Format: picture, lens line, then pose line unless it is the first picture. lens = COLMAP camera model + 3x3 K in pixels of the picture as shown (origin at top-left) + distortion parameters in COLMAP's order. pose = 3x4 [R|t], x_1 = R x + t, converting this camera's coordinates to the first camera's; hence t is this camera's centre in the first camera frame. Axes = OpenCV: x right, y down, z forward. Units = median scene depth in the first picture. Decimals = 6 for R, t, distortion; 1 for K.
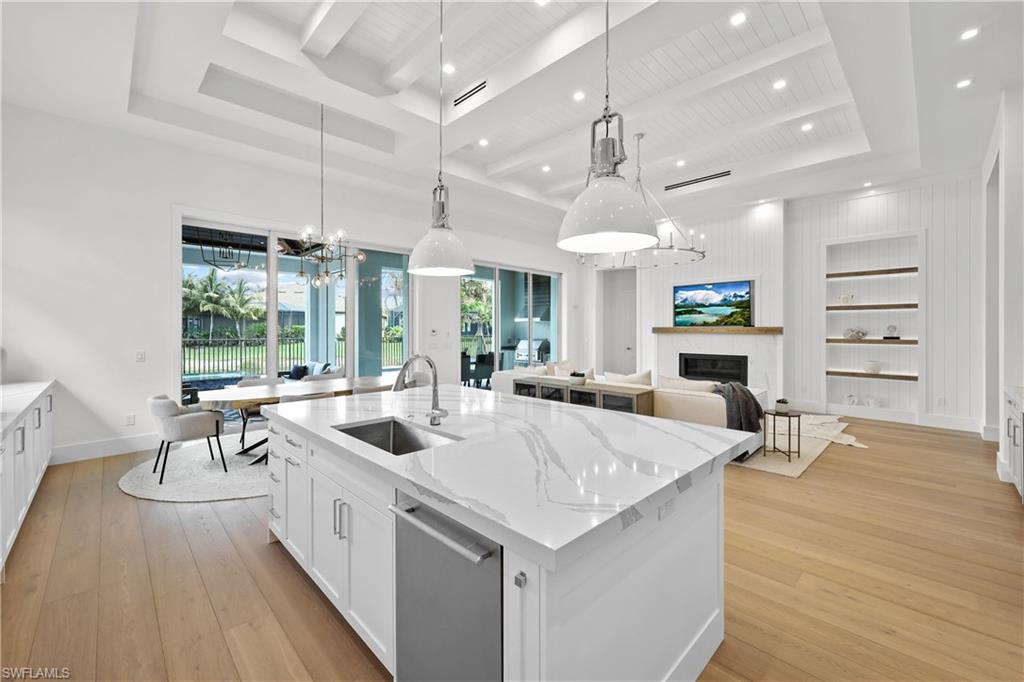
lens RADIAL K [[415.6, 0, 515.9], [0, 415.6, 326.3], [0, 0, 1]] dist [-0.001291, 0.000132]
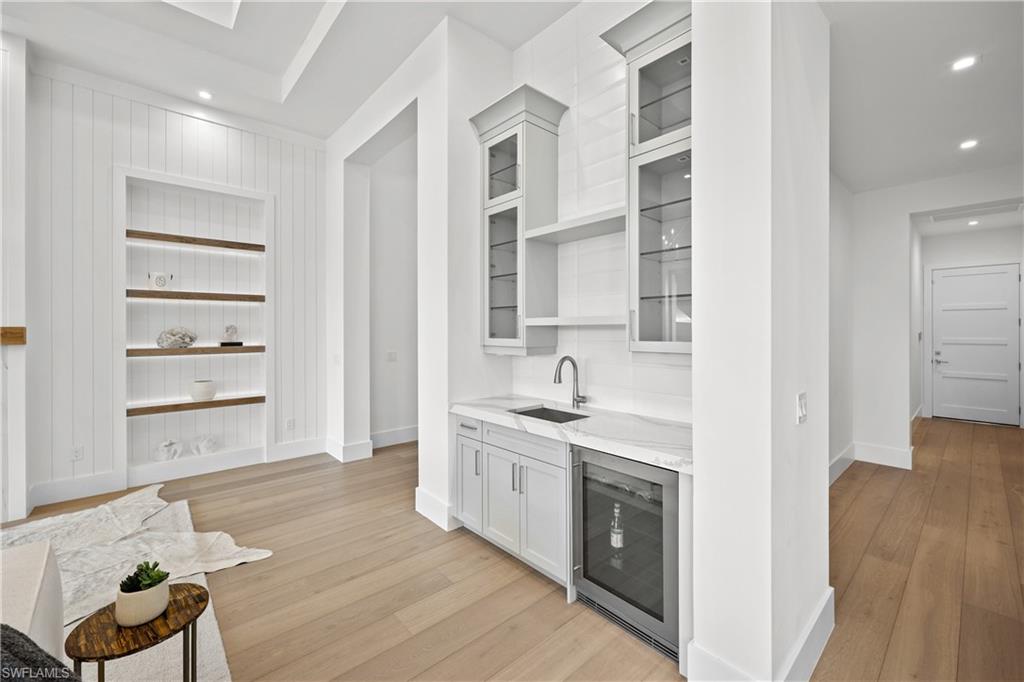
lens RADIAL K [[415.6, 0, 507.9], [0, 415.6, 332.2], [0, 0, 1]] dist [-0.001291, 0.000132]
pose [[0.063119, -0.008028, 0.997974, 0.218141], [-0.003519, 0.999960, 0.008267, 0.001459], [-0.998000, -0.004034, 0.063089, 0.426742]]
